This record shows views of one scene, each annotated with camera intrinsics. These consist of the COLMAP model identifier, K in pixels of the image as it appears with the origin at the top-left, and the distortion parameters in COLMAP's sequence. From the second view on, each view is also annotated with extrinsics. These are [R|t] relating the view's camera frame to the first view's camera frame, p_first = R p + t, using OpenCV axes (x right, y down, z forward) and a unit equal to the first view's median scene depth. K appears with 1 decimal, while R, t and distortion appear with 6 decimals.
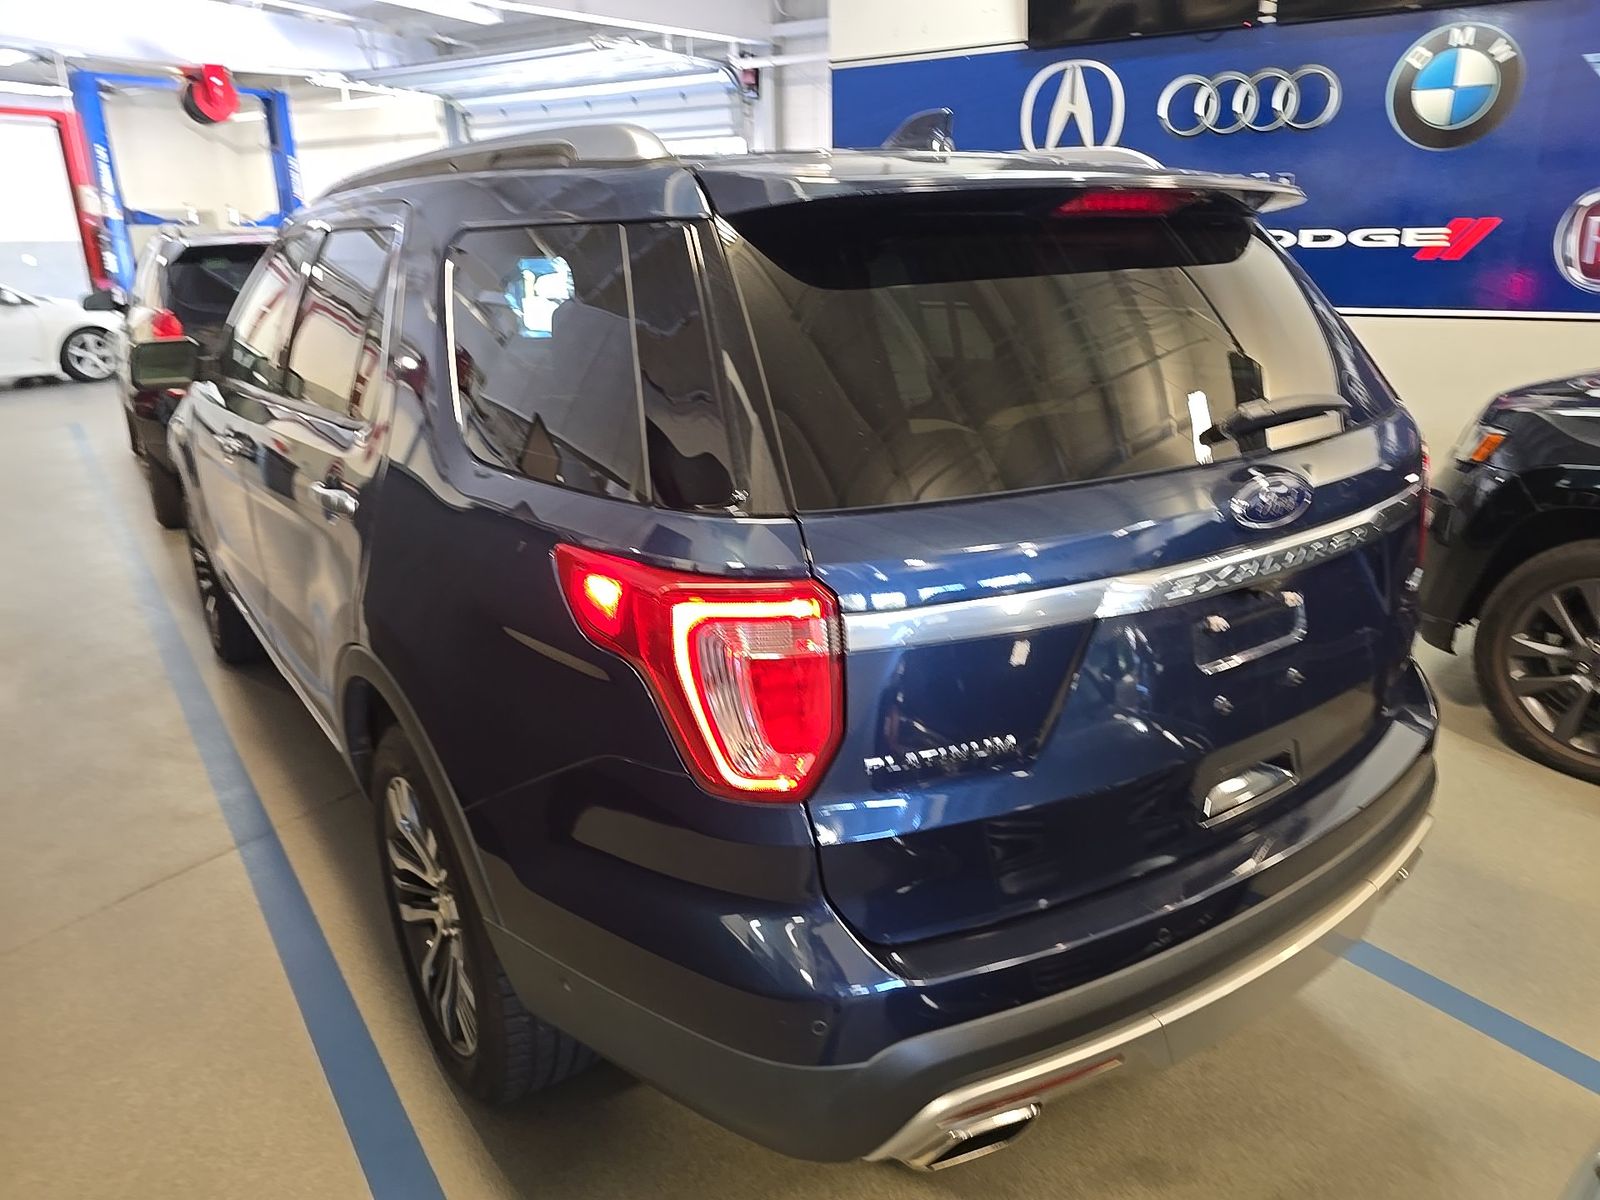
lens RADIAL K [[1071.9, 0, 803.3], [0, 1071.9, 588.2], [0, 0, 1]] dist [0.030012, -0.018217]
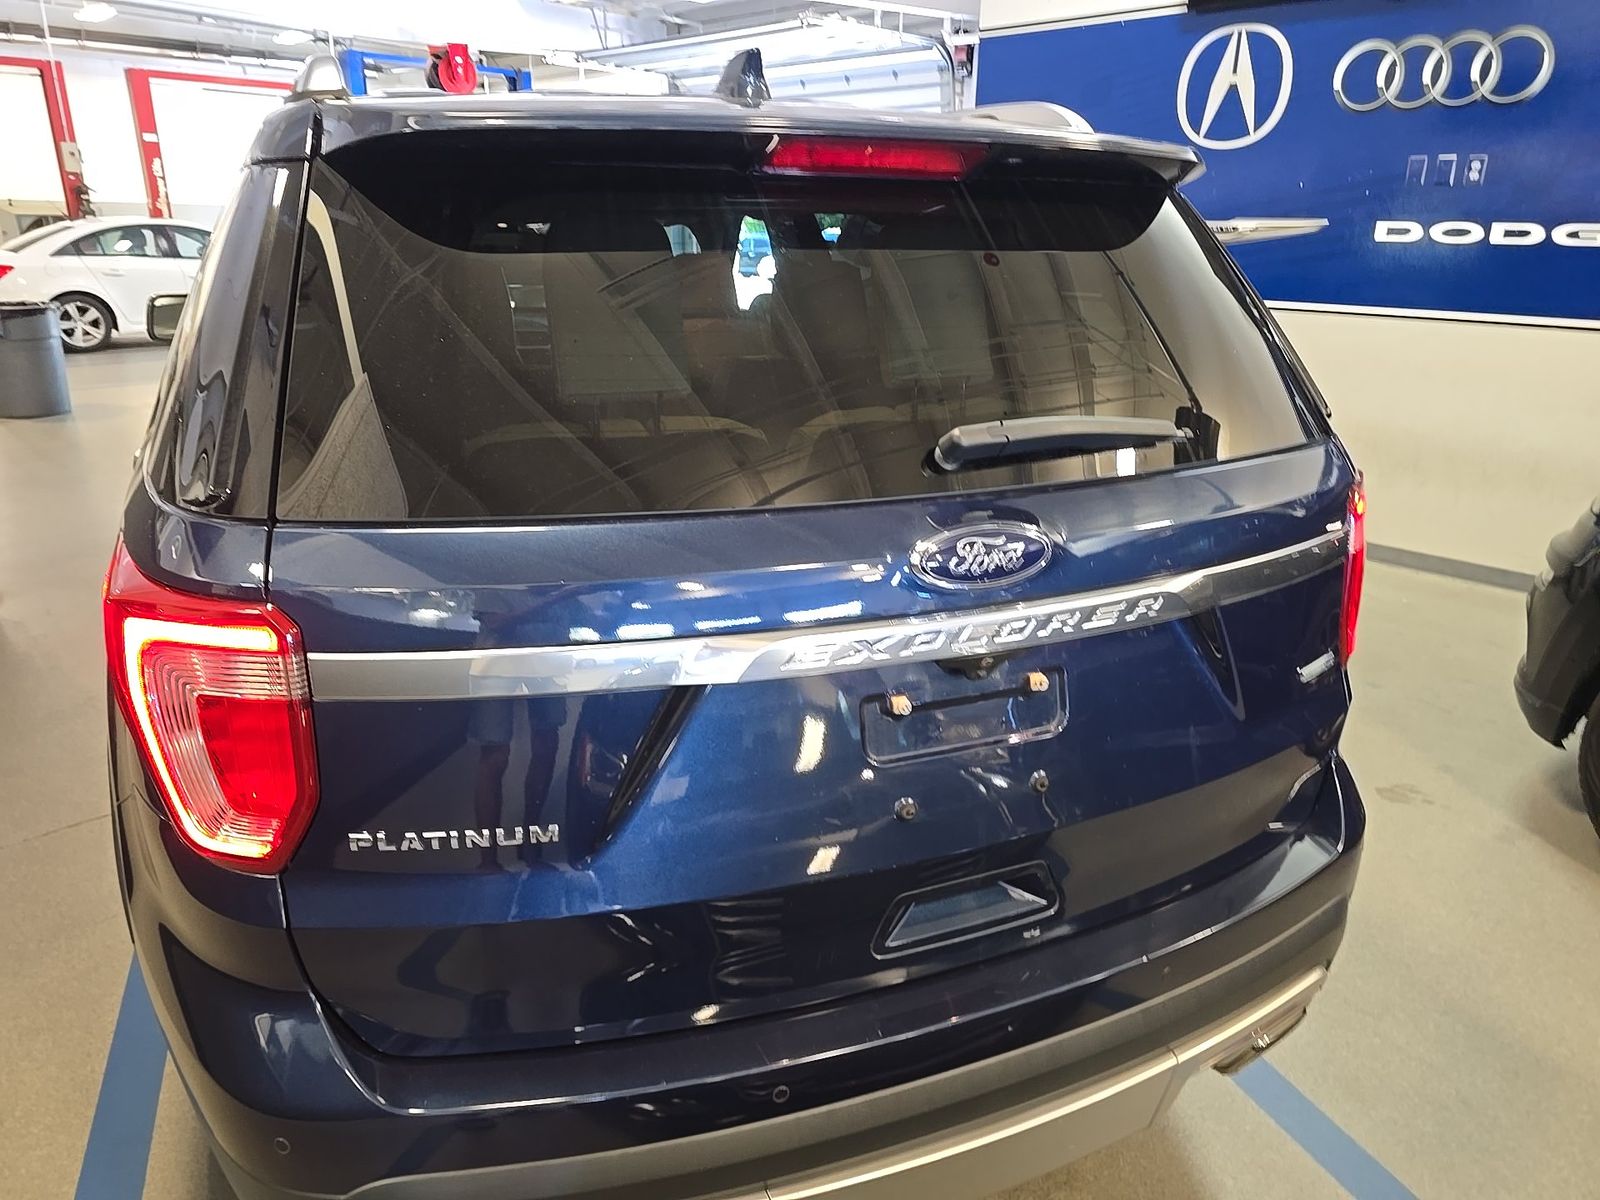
lens RADIAL K [[1071.9, 0, 796.3], [0, 1071.9, 592.8], [0, 0, 1]] dist [0.030012, -0.018217]
pose [[0.977906, 0.092966, -0.187238, 0.102510], [-0.089686, 0.995632, 0.025934, -0.014068], [0.188831, -0.008568, 0.981972, 0.052743]]
